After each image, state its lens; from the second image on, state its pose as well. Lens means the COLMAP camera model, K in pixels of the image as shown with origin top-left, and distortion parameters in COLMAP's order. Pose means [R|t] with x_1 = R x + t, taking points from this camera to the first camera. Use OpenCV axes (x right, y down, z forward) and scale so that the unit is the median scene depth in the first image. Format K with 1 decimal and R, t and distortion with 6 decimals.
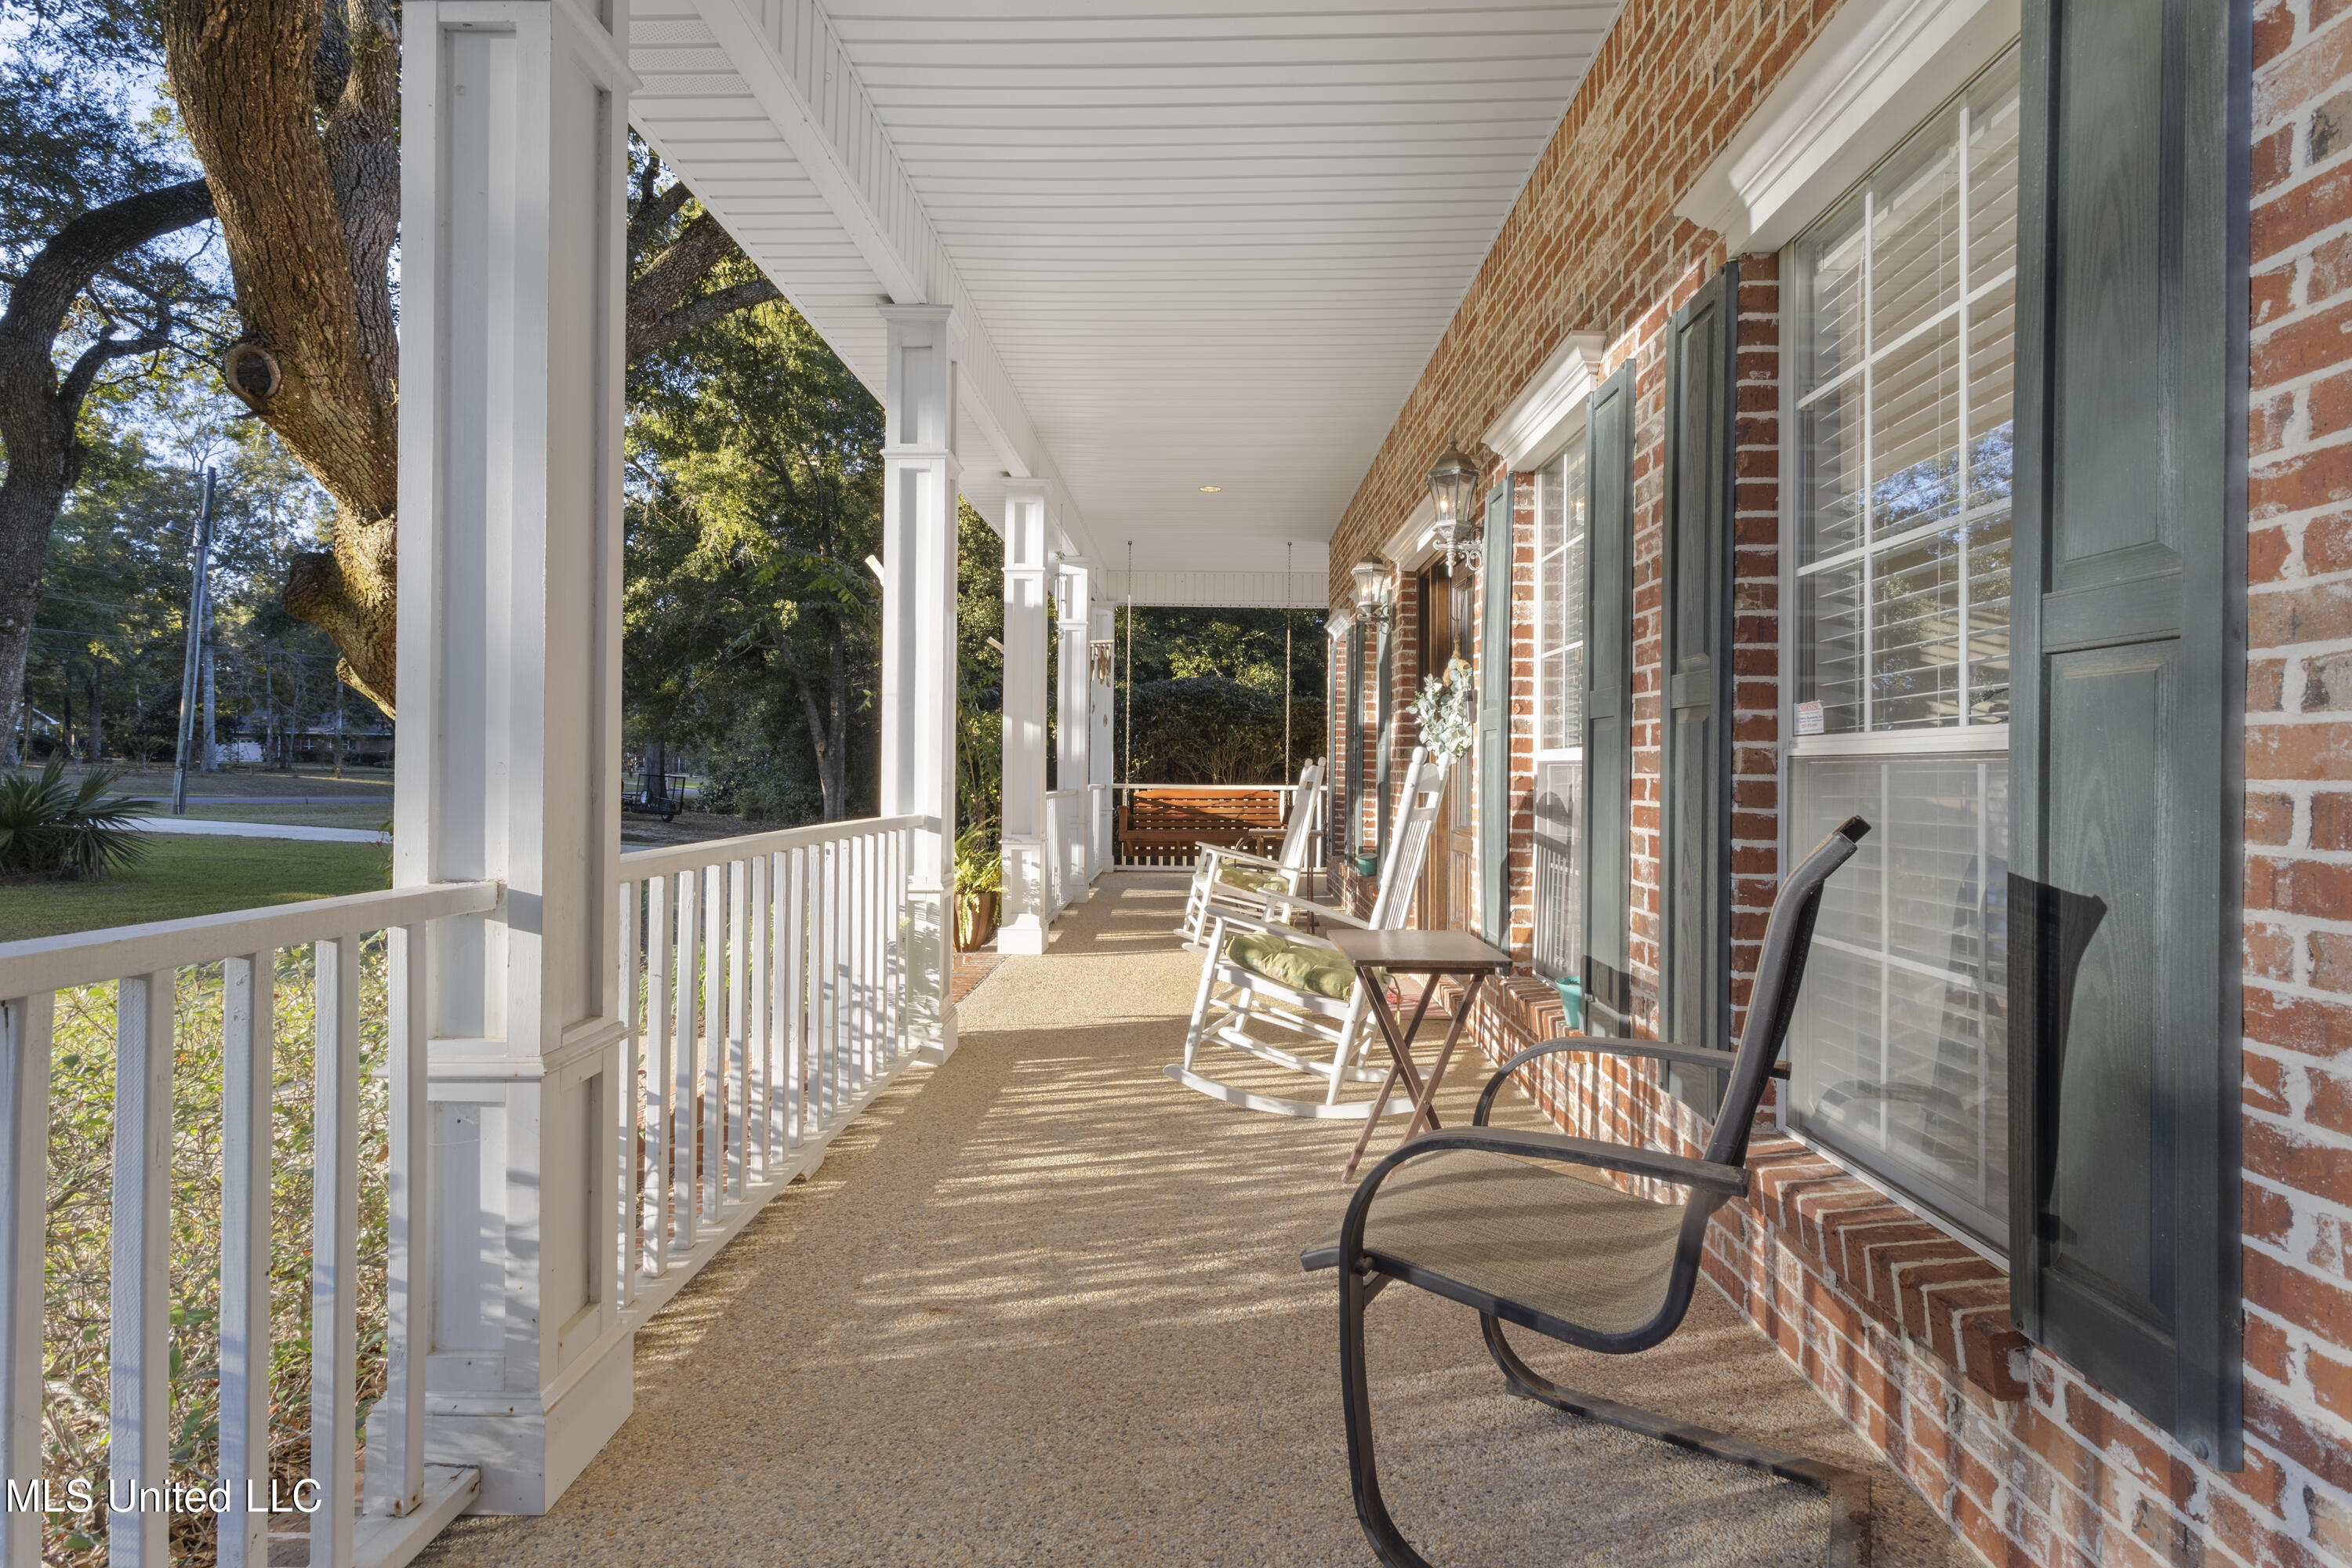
lens RADIAL K [[1120.8, 0, 1177.1], [0, 1120.8, 761.0], [0, 0, 1]] dist [0.003939, 0.001116]
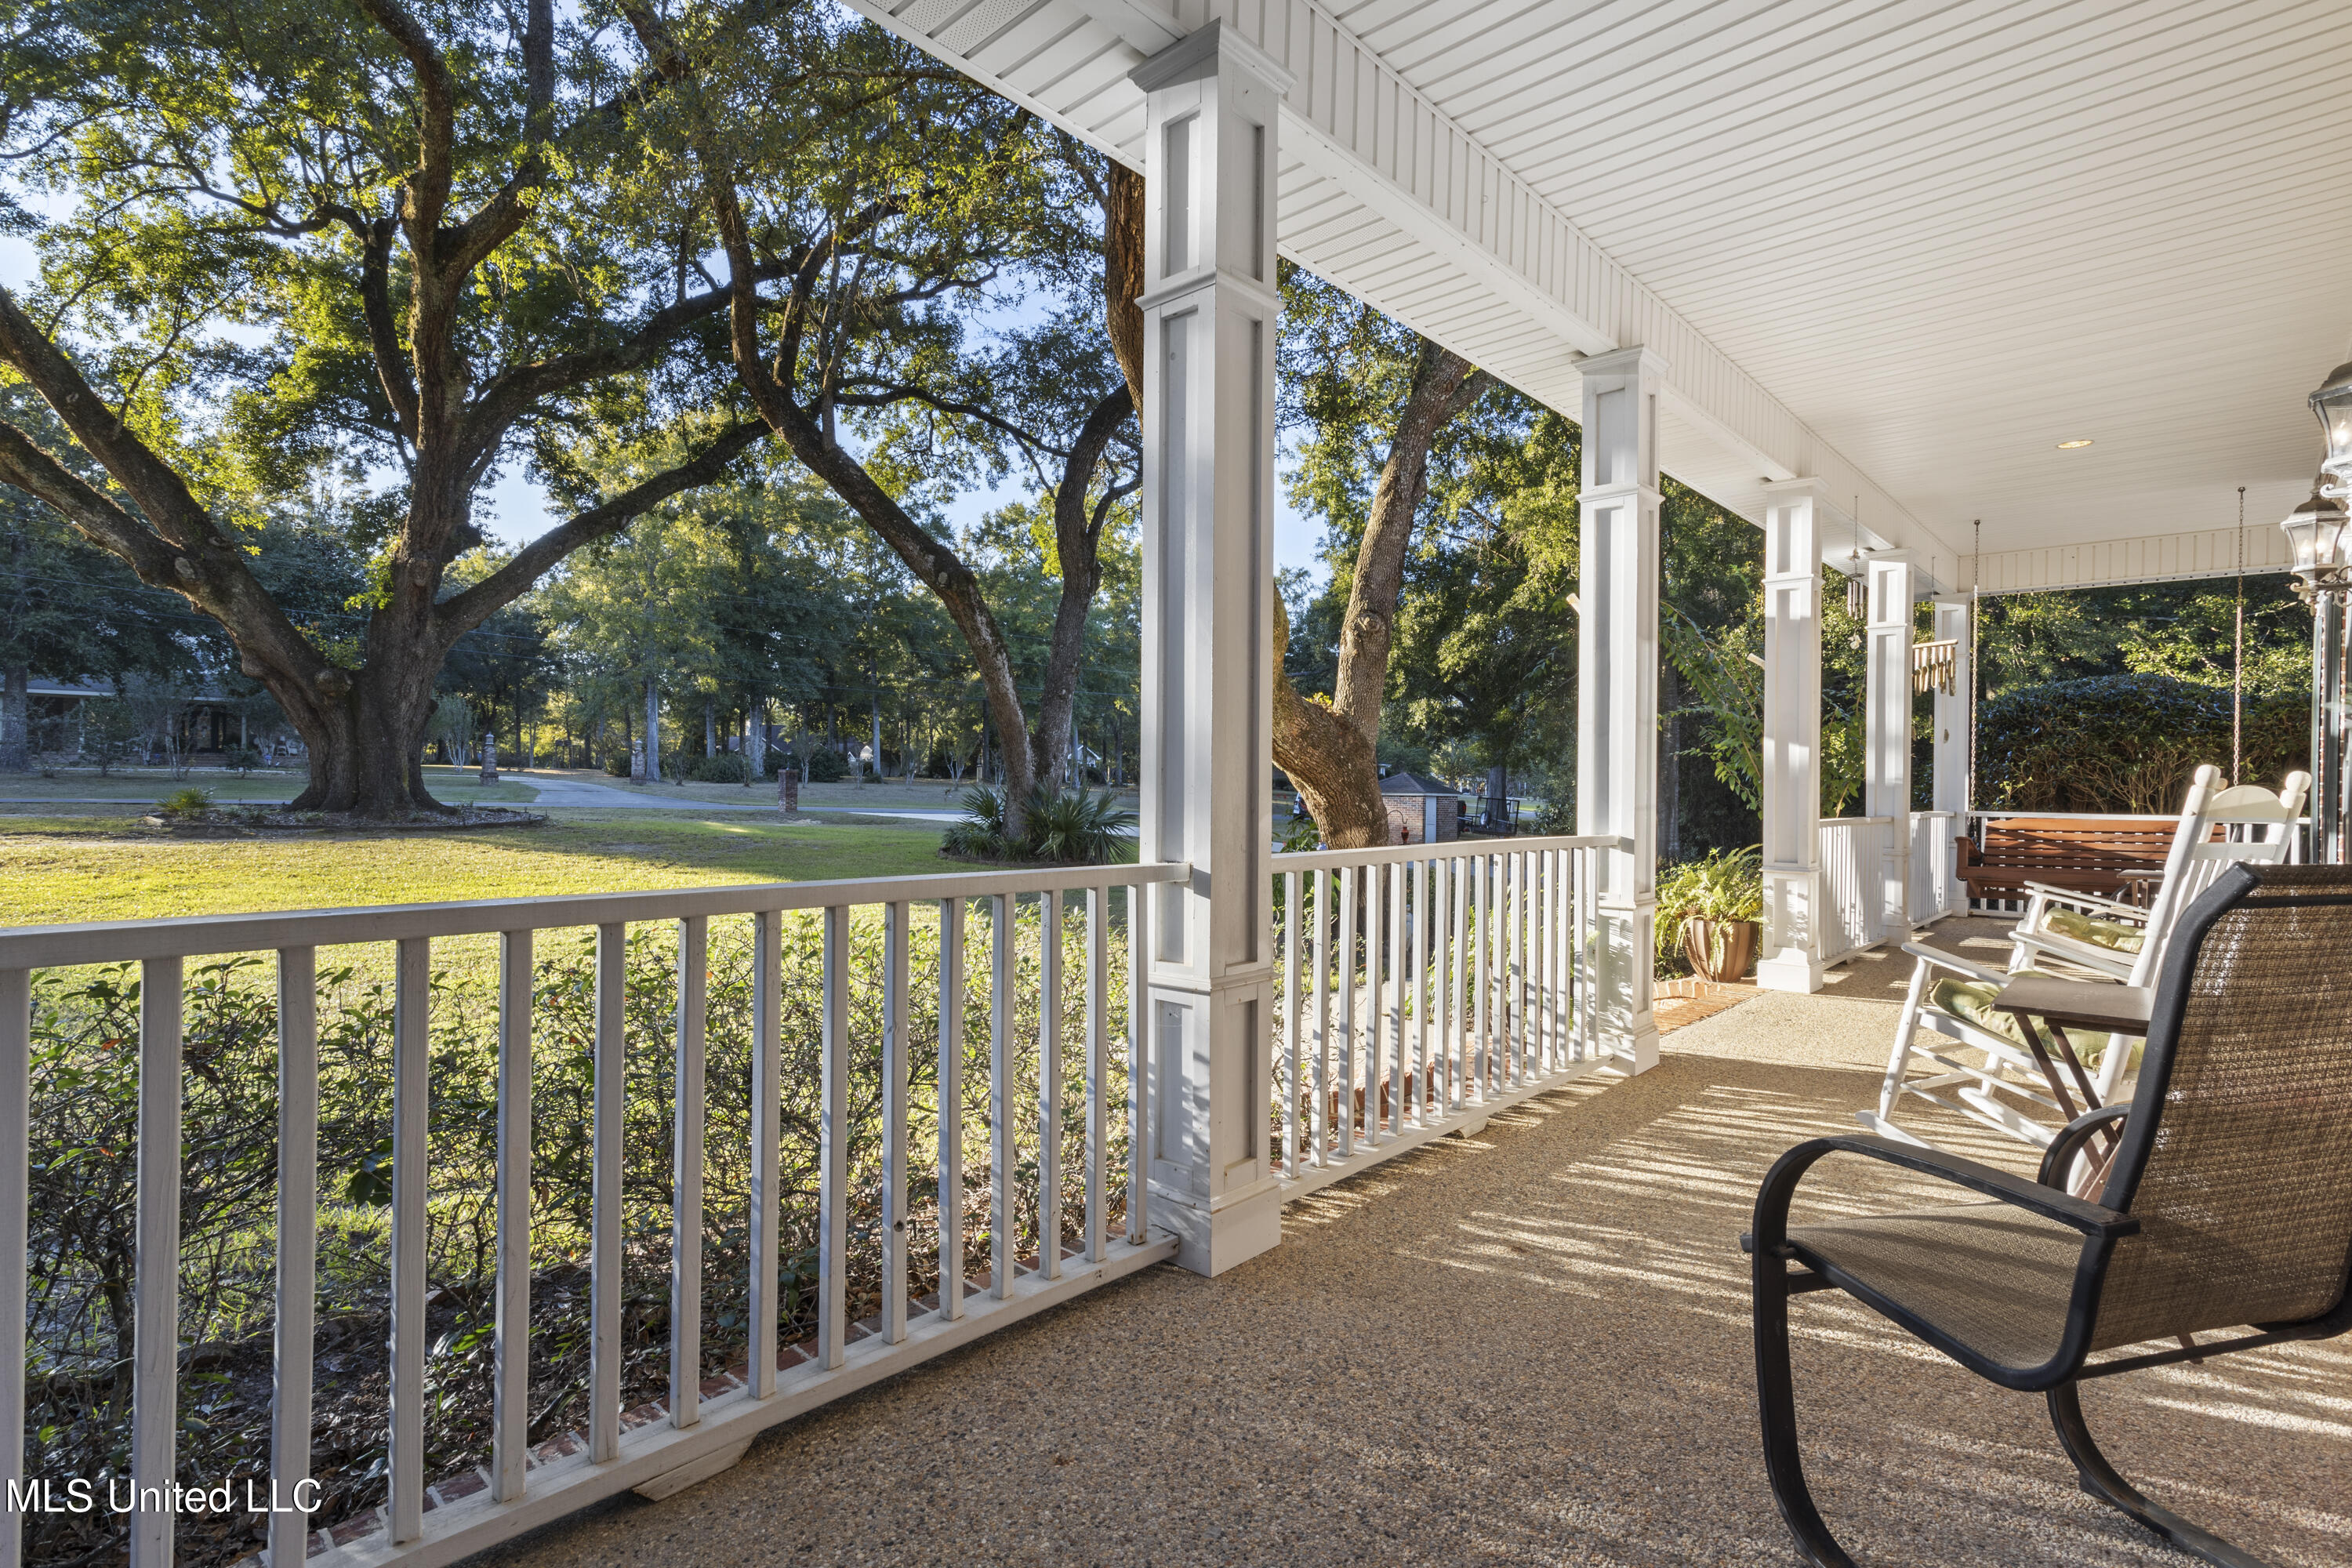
lens RADIAL K [[1146.7, 0, 1176.0], [0, 1146.7, 784.0], [0, 0, 1]] dist [-0.000194, 0.000548]
pose [[0.750682, -0.002387, -0.660660, 0.174755], [0.002008, 0.999997, -0.001332, 0.000292], [0.660661, -0.000326, 0.750684, -0.080528]]
